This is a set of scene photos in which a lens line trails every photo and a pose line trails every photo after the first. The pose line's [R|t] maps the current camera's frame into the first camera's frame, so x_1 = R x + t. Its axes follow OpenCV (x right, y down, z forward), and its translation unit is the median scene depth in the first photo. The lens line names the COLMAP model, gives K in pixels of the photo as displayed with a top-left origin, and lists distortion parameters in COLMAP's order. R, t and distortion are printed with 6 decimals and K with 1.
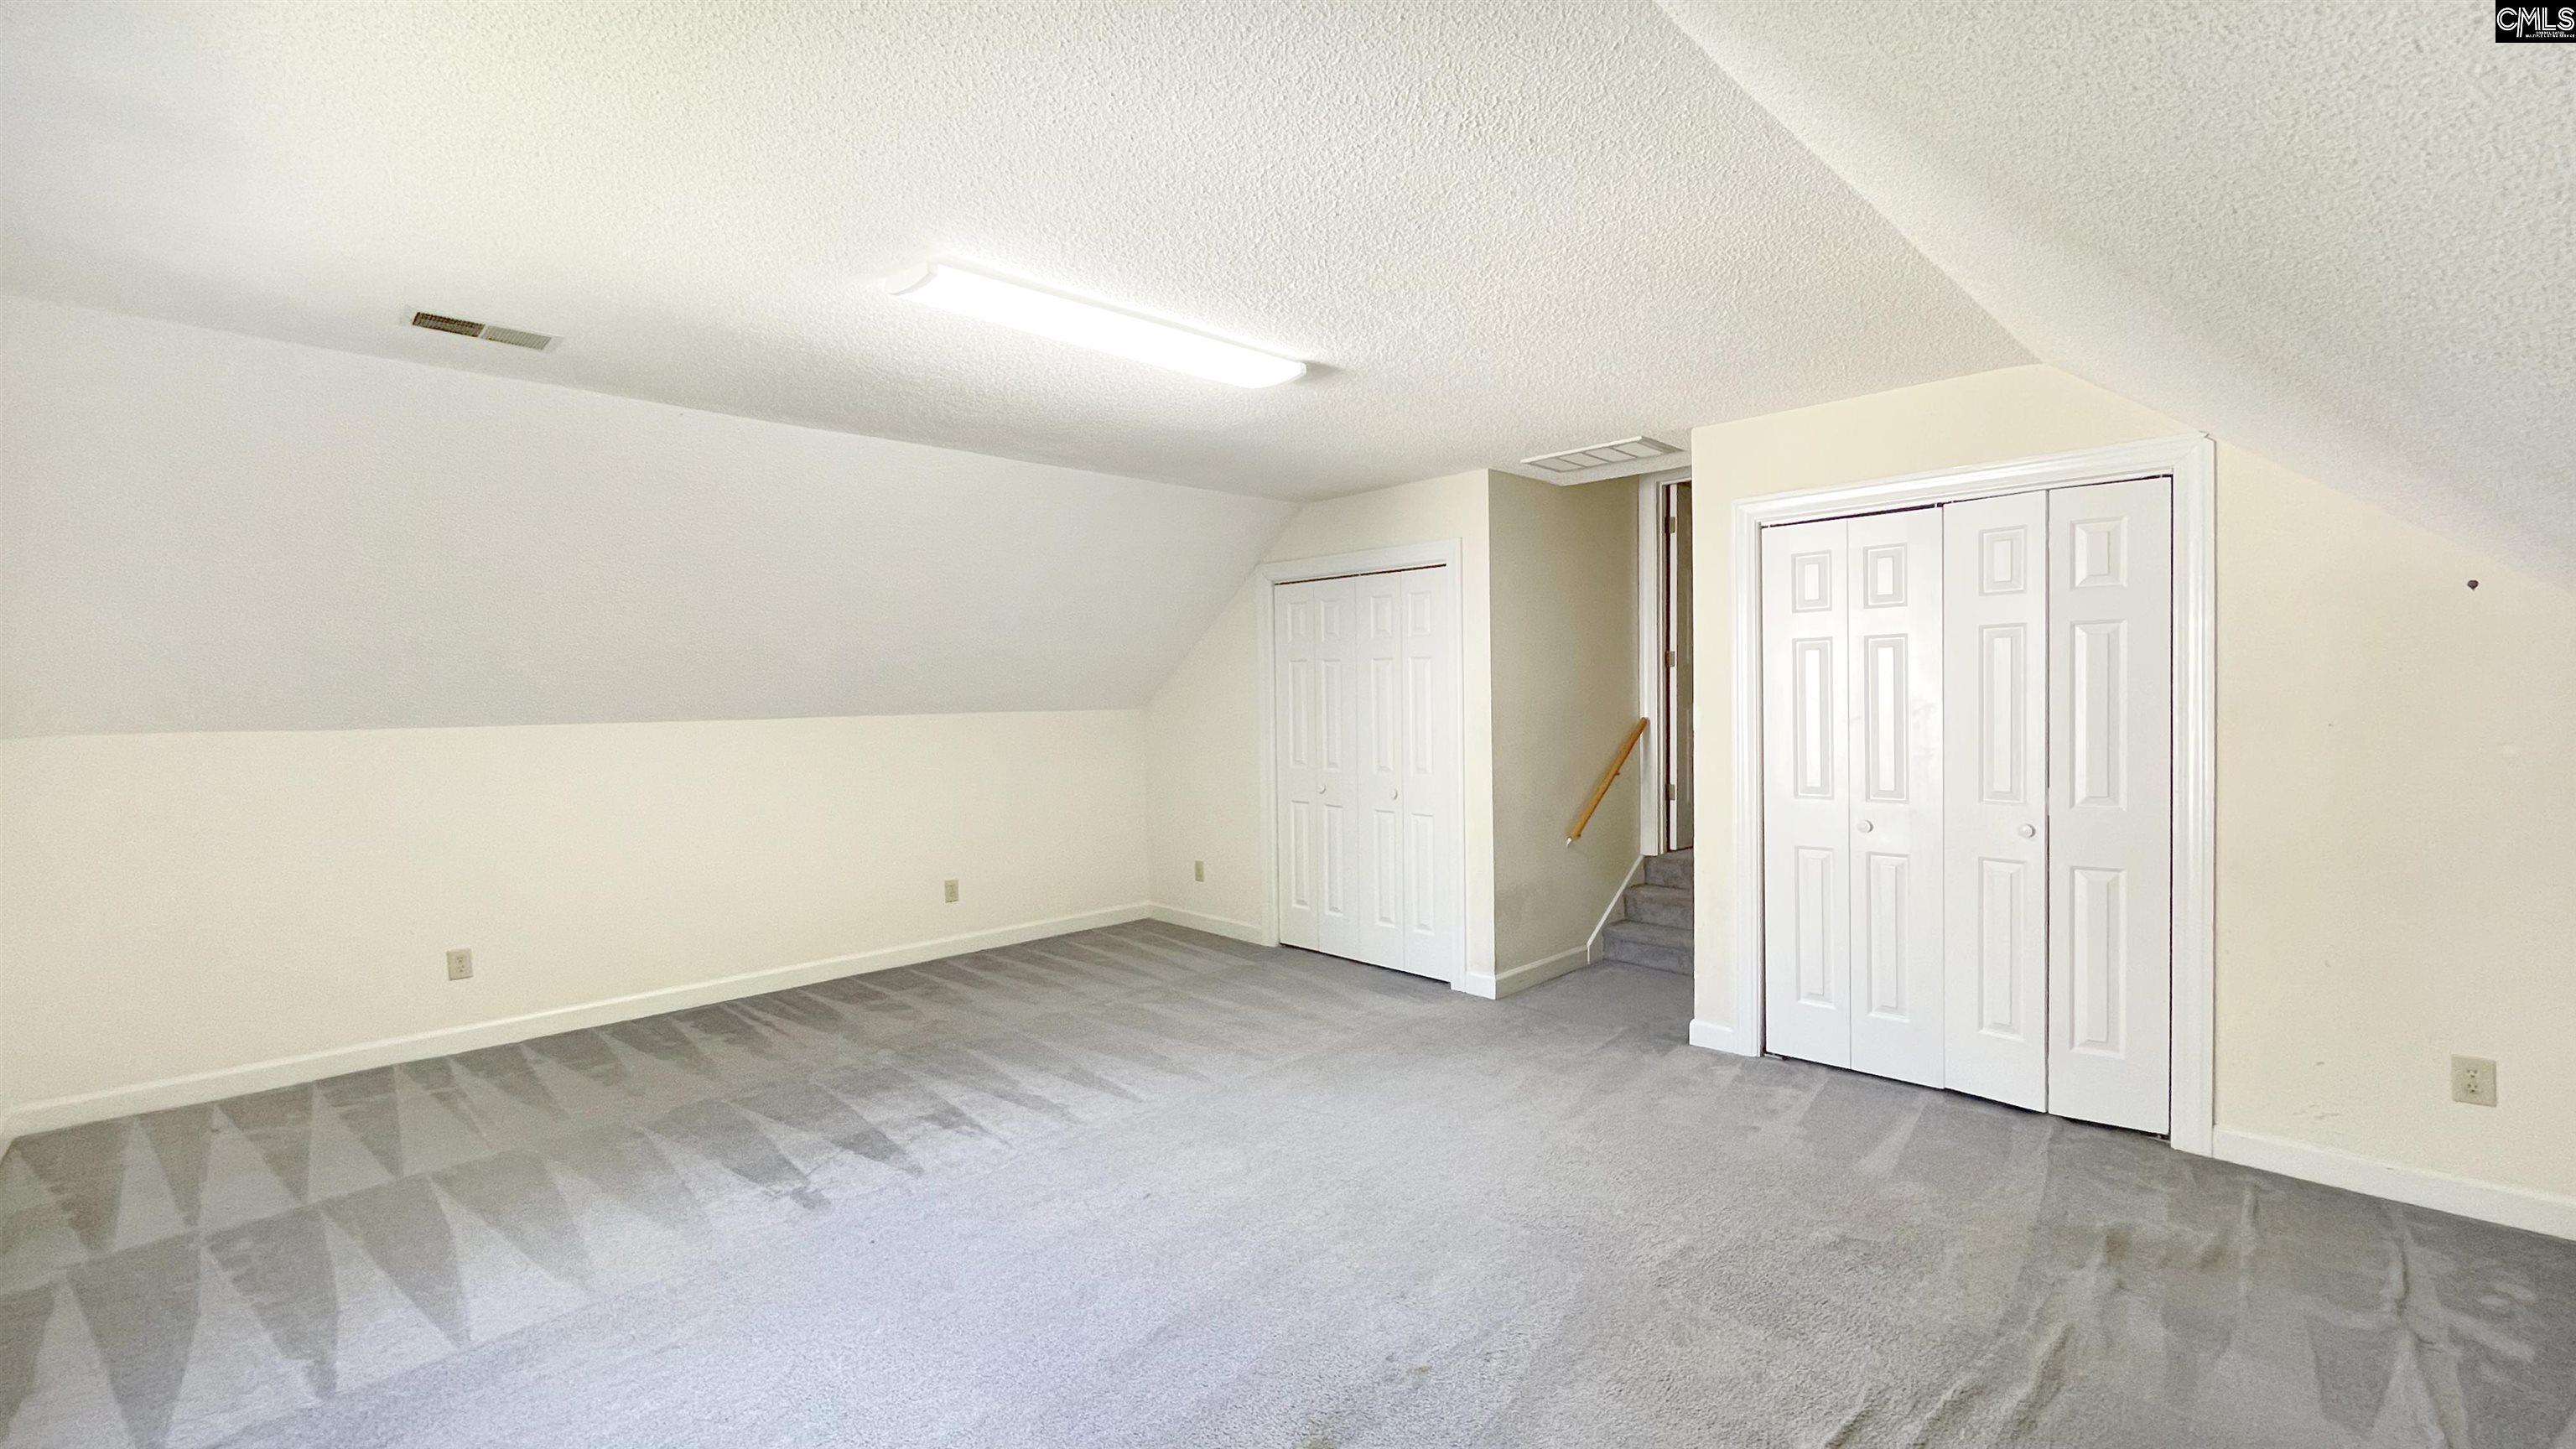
lens RADIAL K [[1050.4, 0, 1274.0], [0, 1050.4, 731.8], [0, 0, 1]] dist [-0.001021, -0.000182]
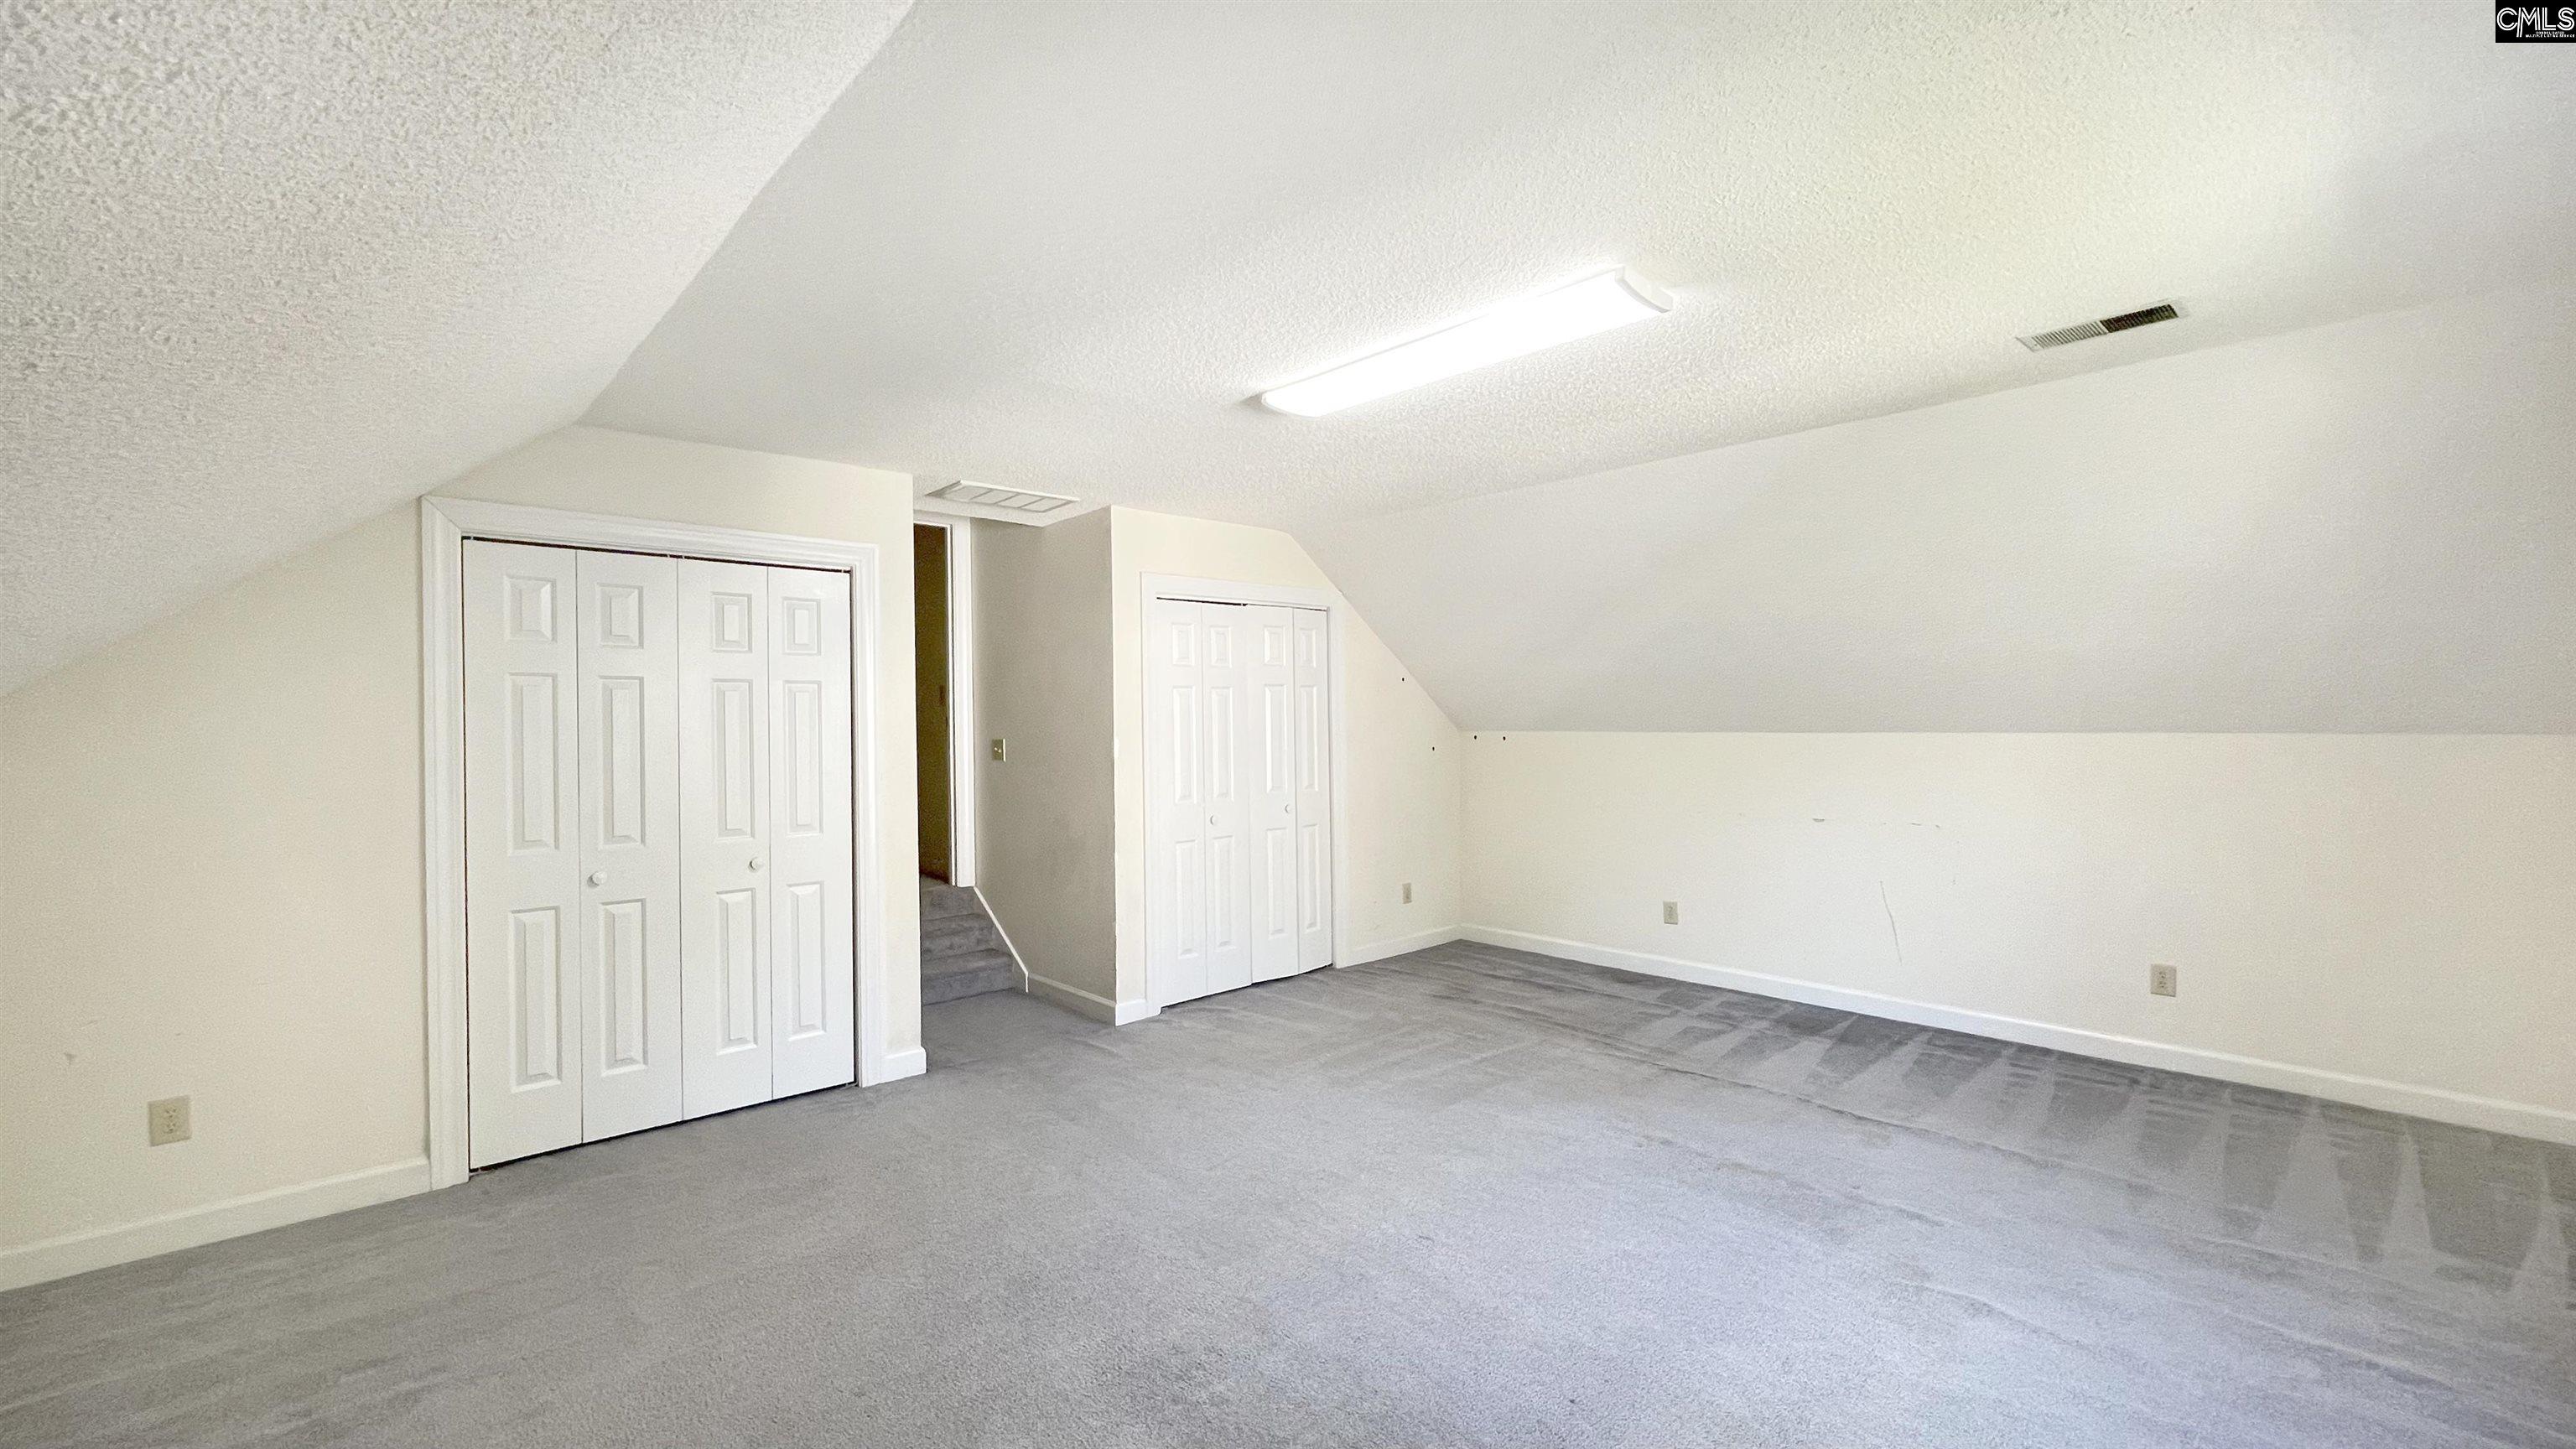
lens RADIAL K [[1050.4, 0, 1274.0], [0, 1050.4, 731.8], [0, 0, 1]] dist [-0.001021, -0.000182]
pose [[0.016527, 0.009060, 0.999822, -0.672824], [0.039772, 0.999162, -0.009711, -0.011476], [-0.999072, 0.039925, 0.016153, 0.683743]]
